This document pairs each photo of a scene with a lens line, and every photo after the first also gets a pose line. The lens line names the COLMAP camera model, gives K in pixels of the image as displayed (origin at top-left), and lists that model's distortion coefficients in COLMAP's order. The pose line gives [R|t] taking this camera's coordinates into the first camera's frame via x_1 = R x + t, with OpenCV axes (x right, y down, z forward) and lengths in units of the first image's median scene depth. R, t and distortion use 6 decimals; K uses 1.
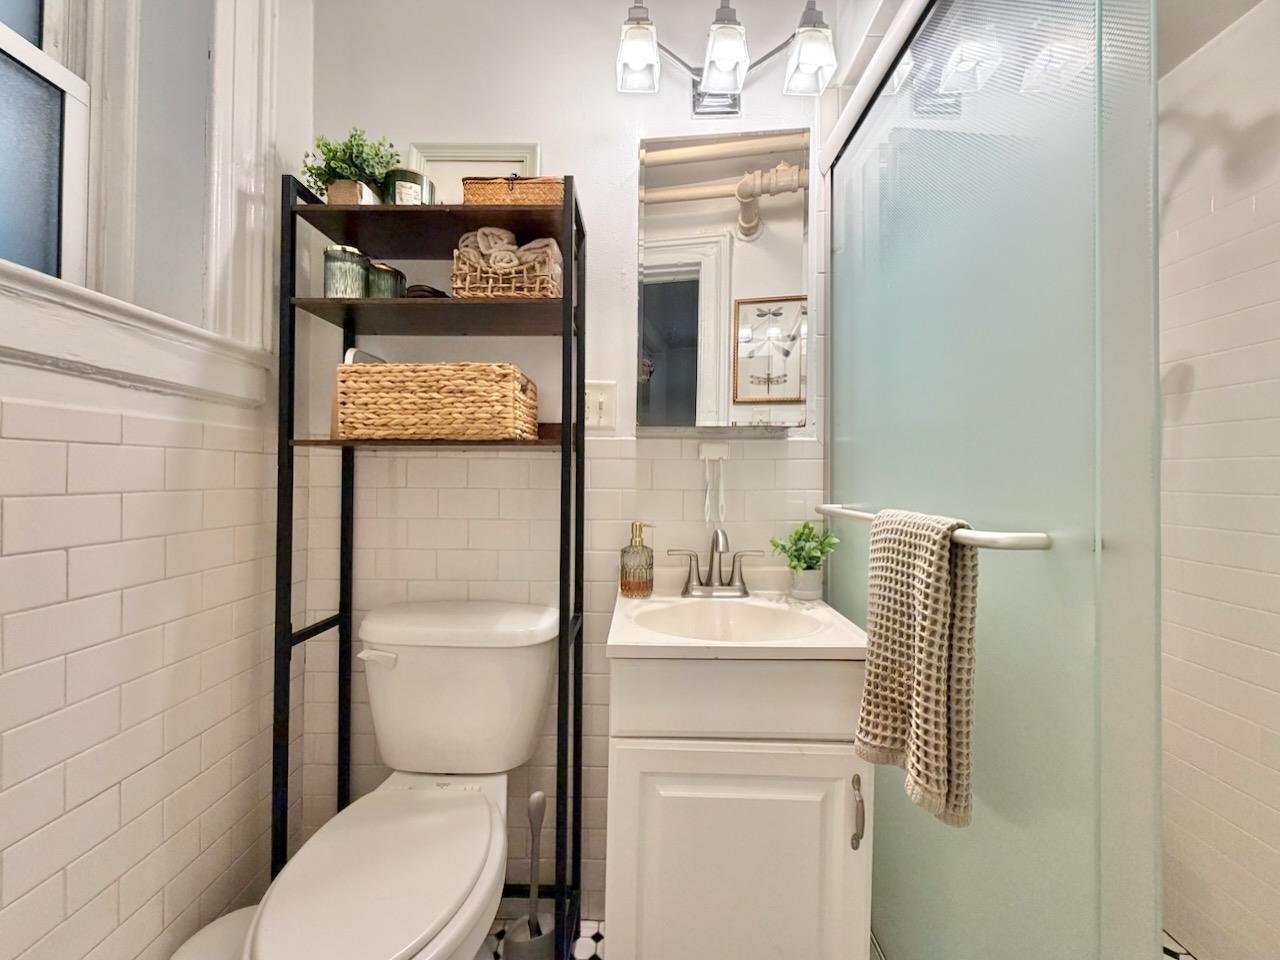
lens RADIAL K [[504.4, 0, 640.0], [0, 504.4, 480.0], [0, 0, 1]] dist [0.001432, 0.000172]
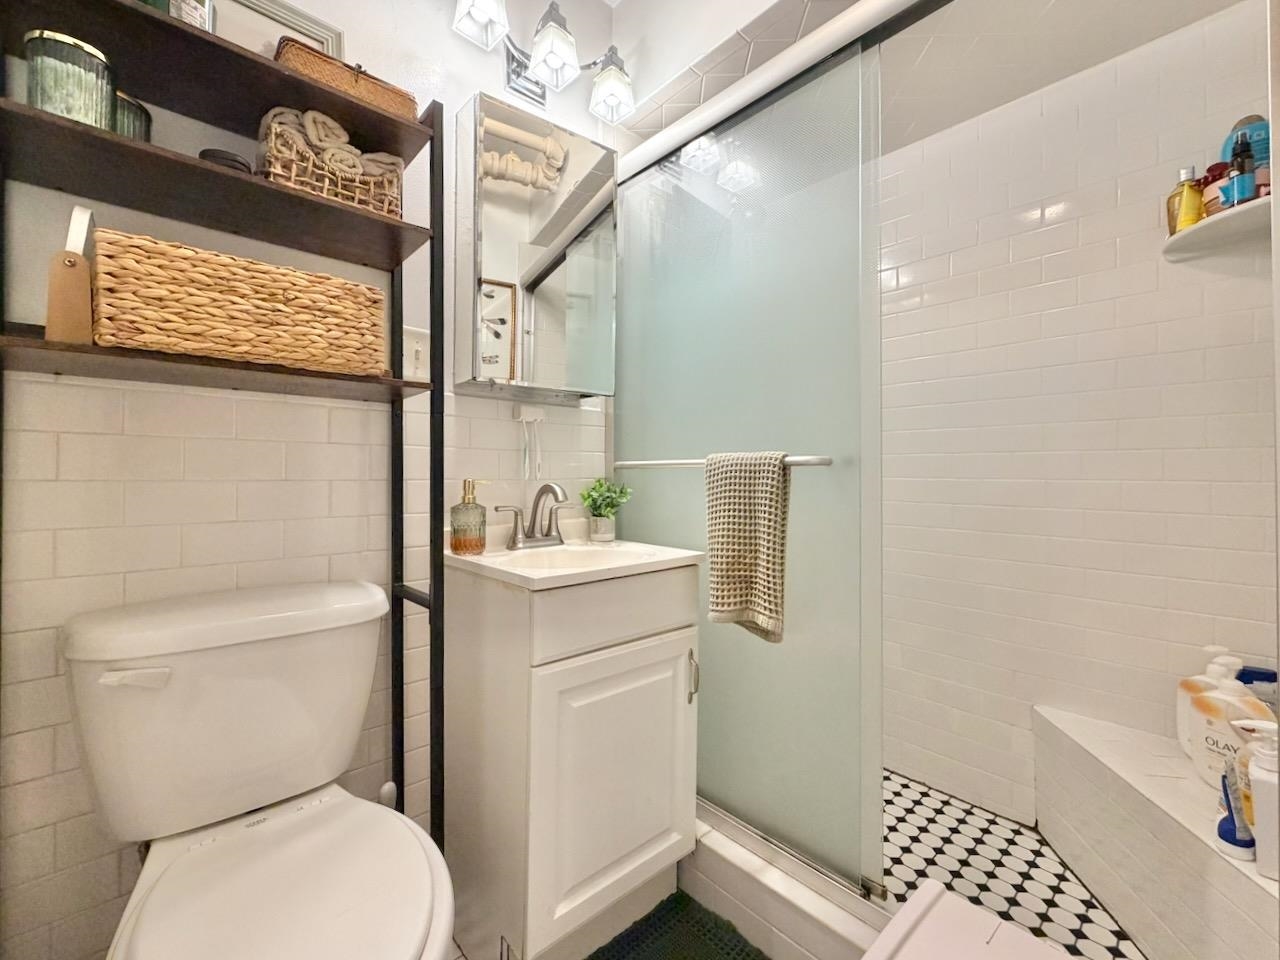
lens RADIAL K [[520.4, 0, 635.0], [0, 520.4, 476.5], [0, 0, 1]] dist [0.000446, 0.000068]
pose [[0.743432, -0.008414, 0.668758, -0.494625], [0.007676, 0.999962, 0.004047, 0.085379], [-0.668767, 0.002124, 0.743469, 0.038911]]
